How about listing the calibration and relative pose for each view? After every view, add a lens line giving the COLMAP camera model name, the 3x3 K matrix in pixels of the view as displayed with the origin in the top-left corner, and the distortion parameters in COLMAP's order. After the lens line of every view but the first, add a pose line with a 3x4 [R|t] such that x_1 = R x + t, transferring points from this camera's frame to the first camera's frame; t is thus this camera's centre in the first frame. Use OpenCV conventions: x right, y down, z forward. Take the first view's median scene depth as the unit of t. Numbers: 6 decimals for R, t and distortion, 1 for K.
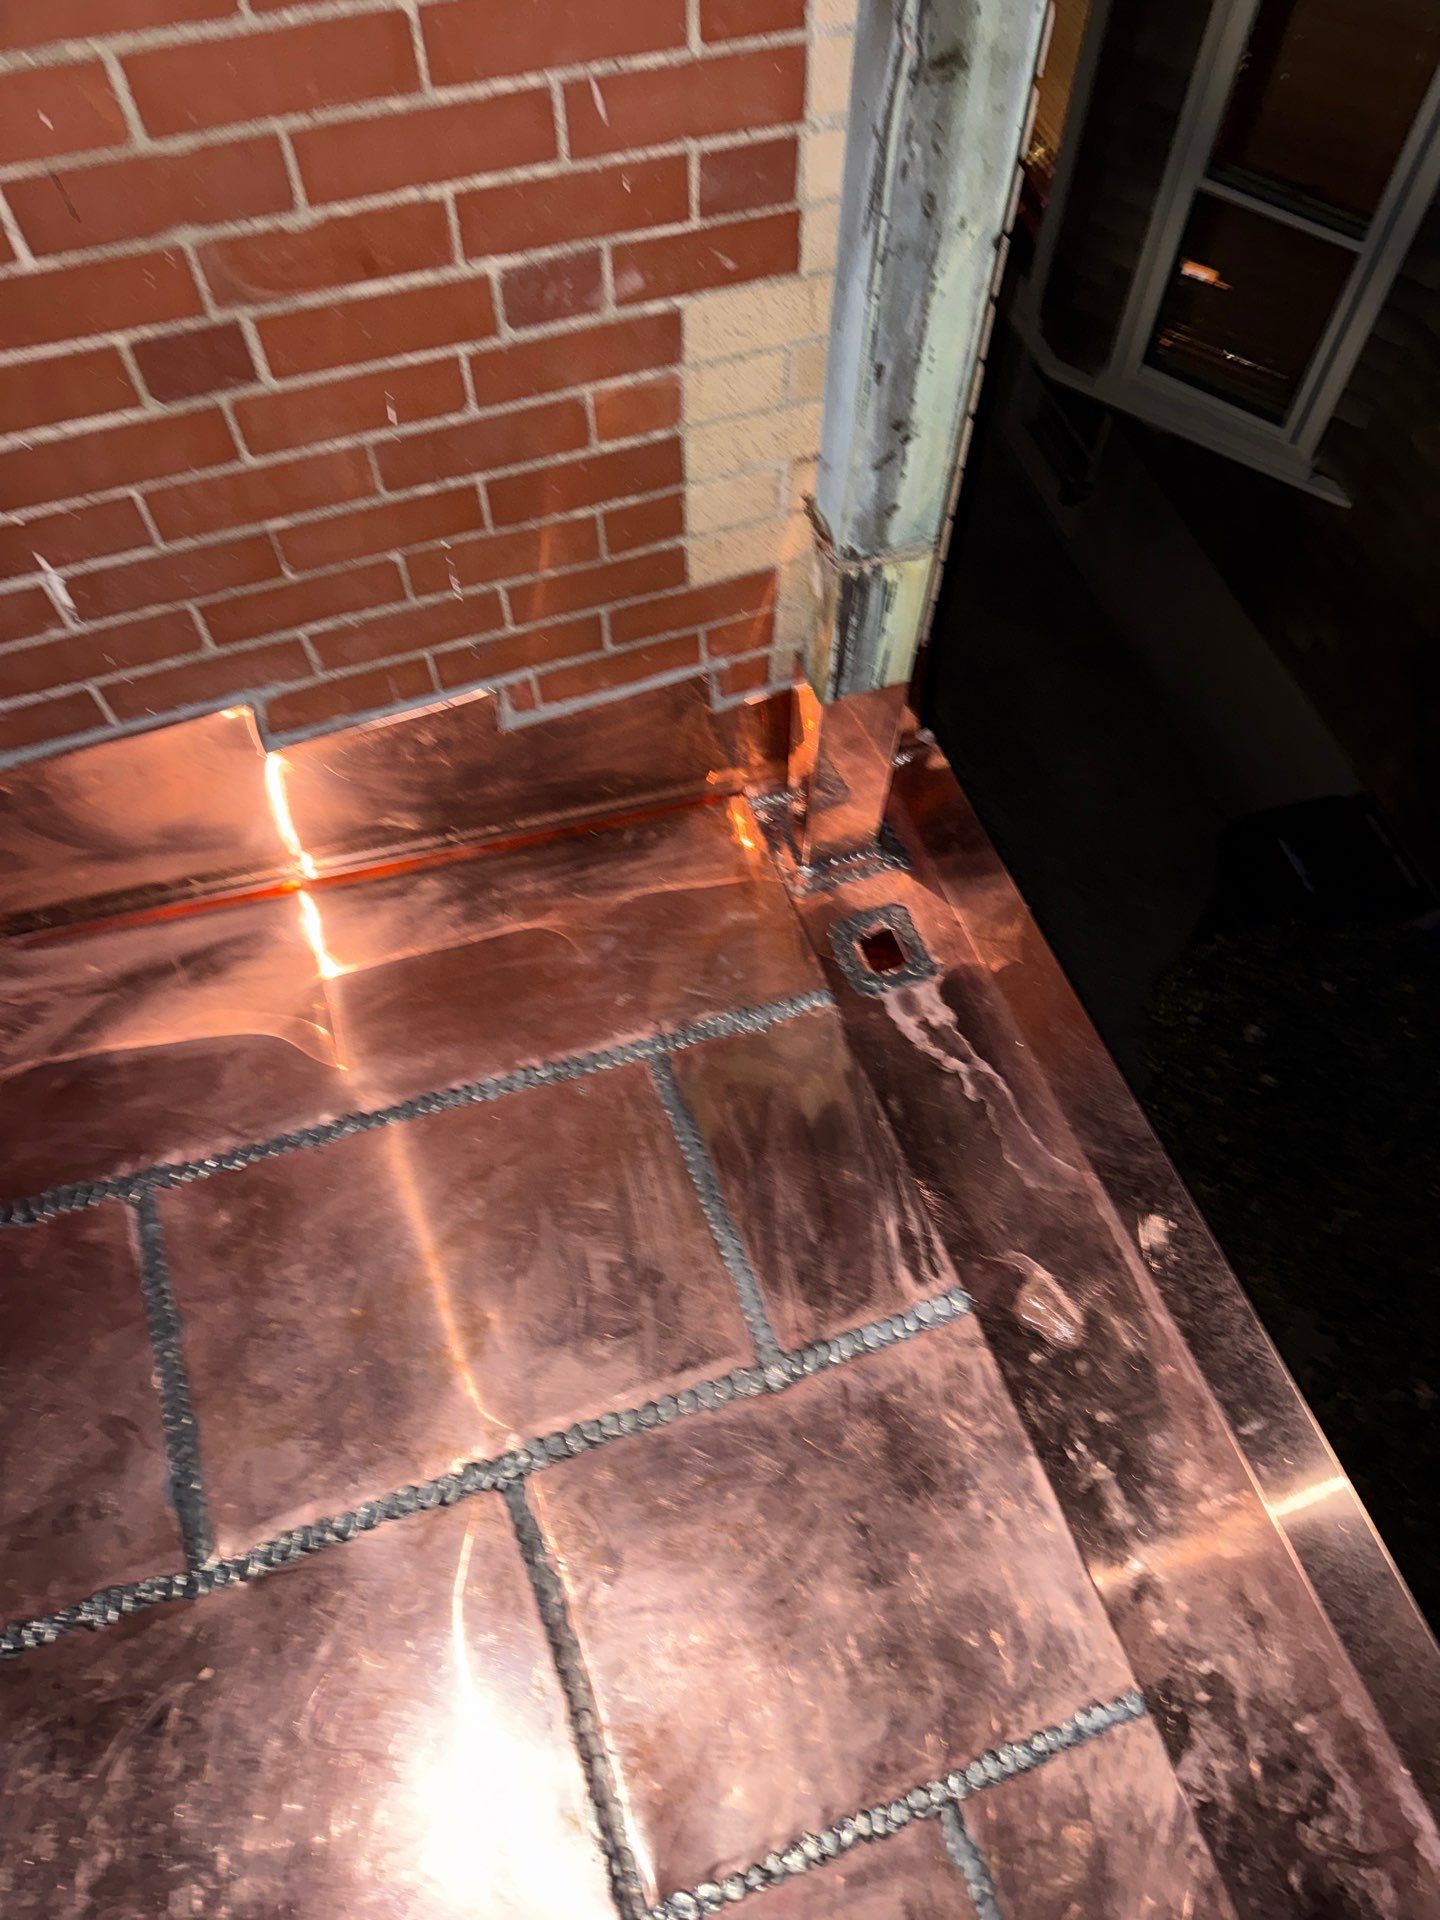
lens RADIAL K [[1319.7, 0, 730.9], [0, 1319.7, 978.7], [0, 0, 1]] dist [0.047105, -0.056265]
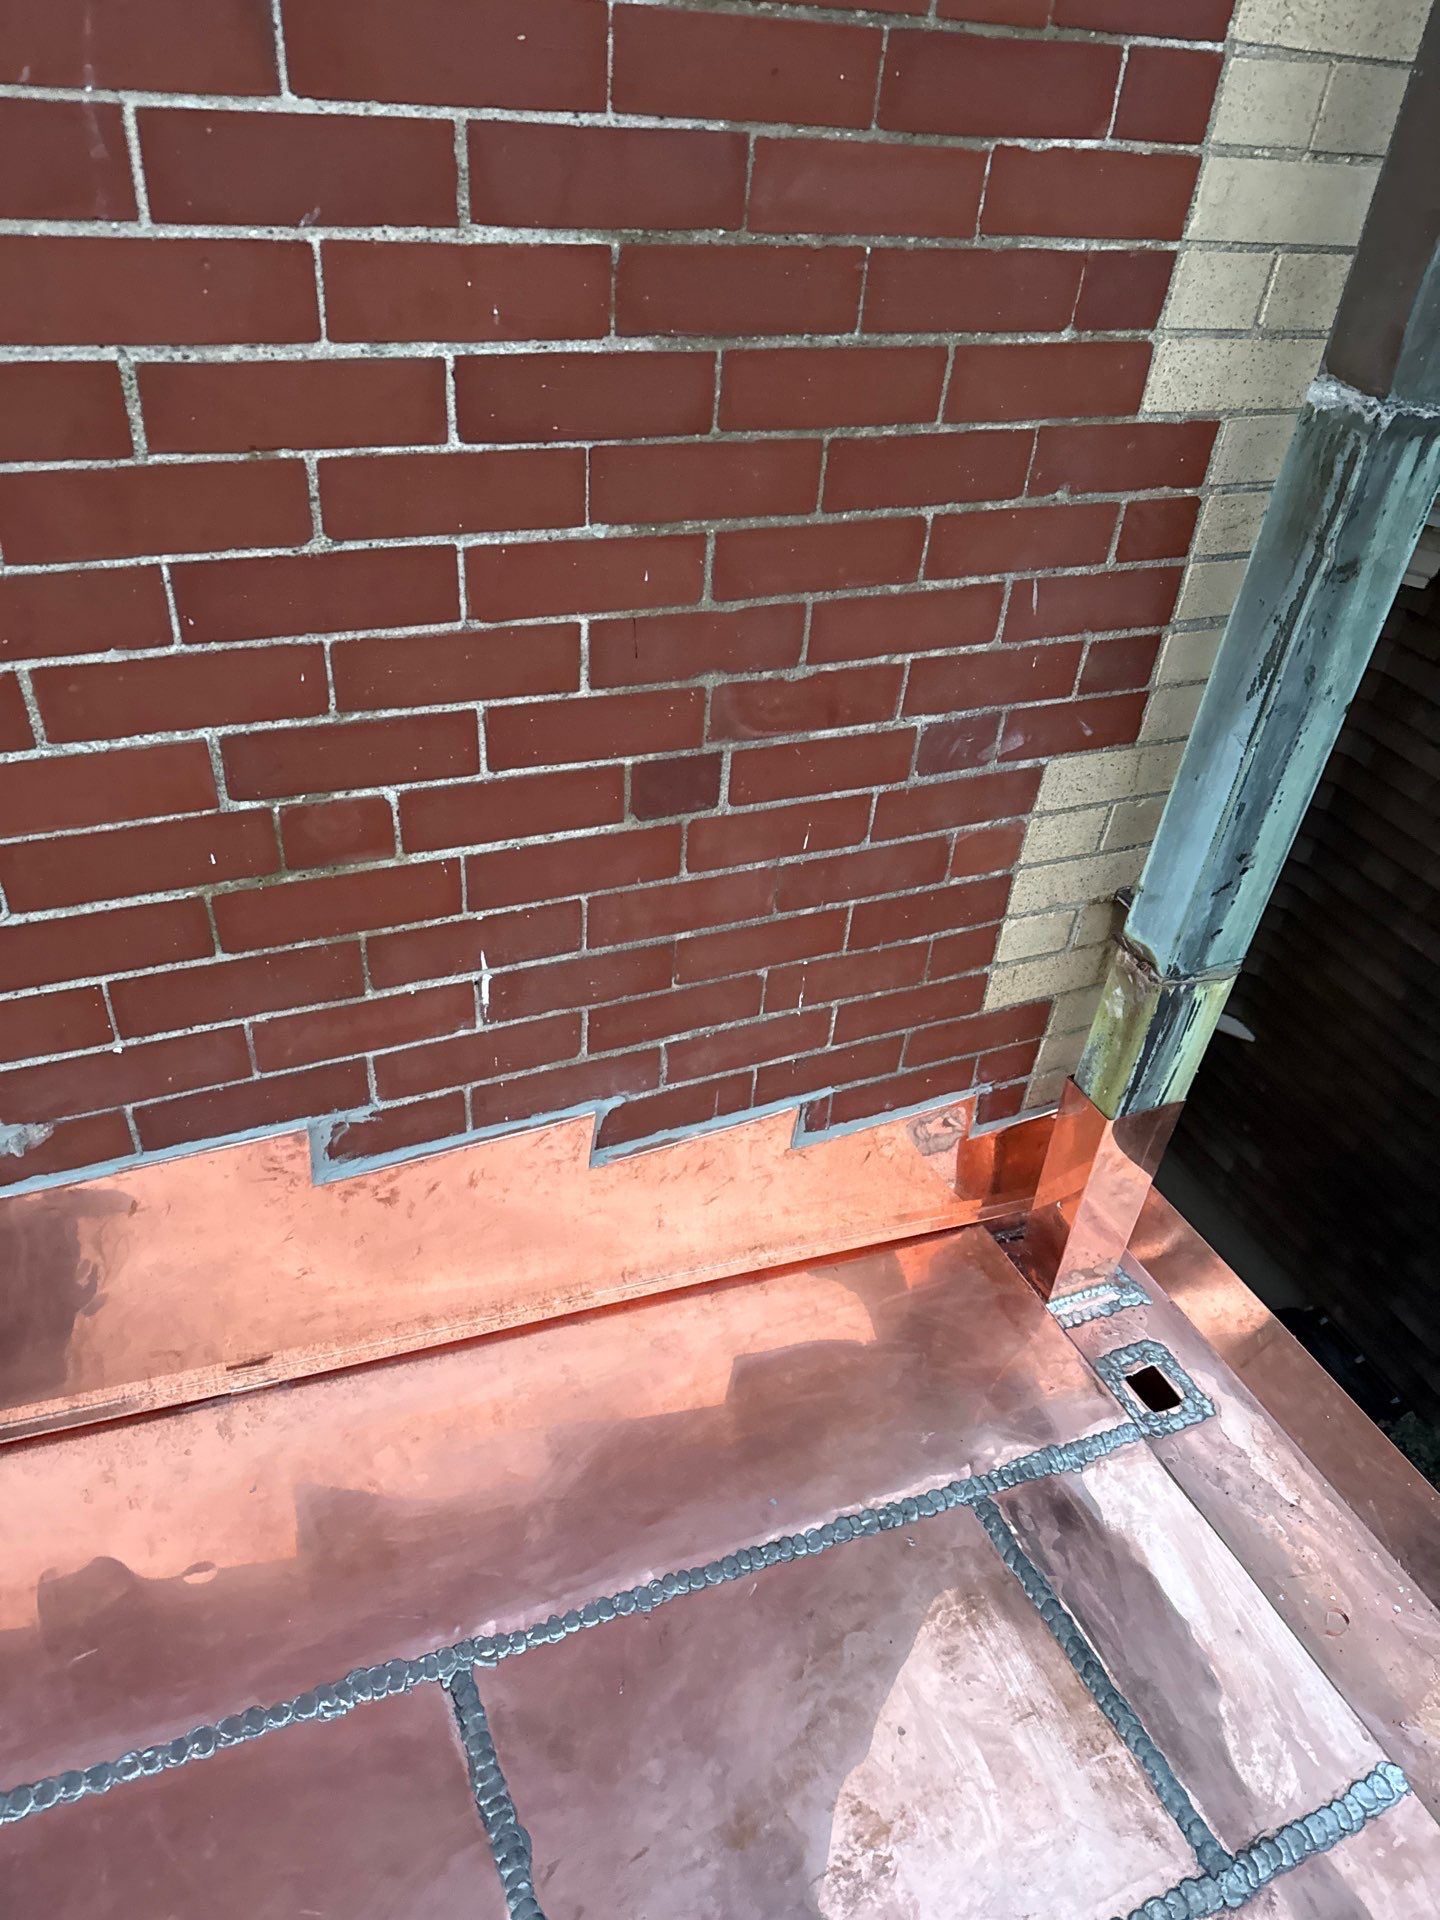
lens RADIAL K [[1319.7, 0, 710.9], [0, 1319.7, 986.7], [0, 0, 1]] dist [0.047105, -0.056265]
pose [[0.995150, 0.004533, 0.098266, -0.446711], [0.034703, 0.918536, -0.393811, 0.120211], [-0.092046, 0.395311, 0.913924, 0.047983]]
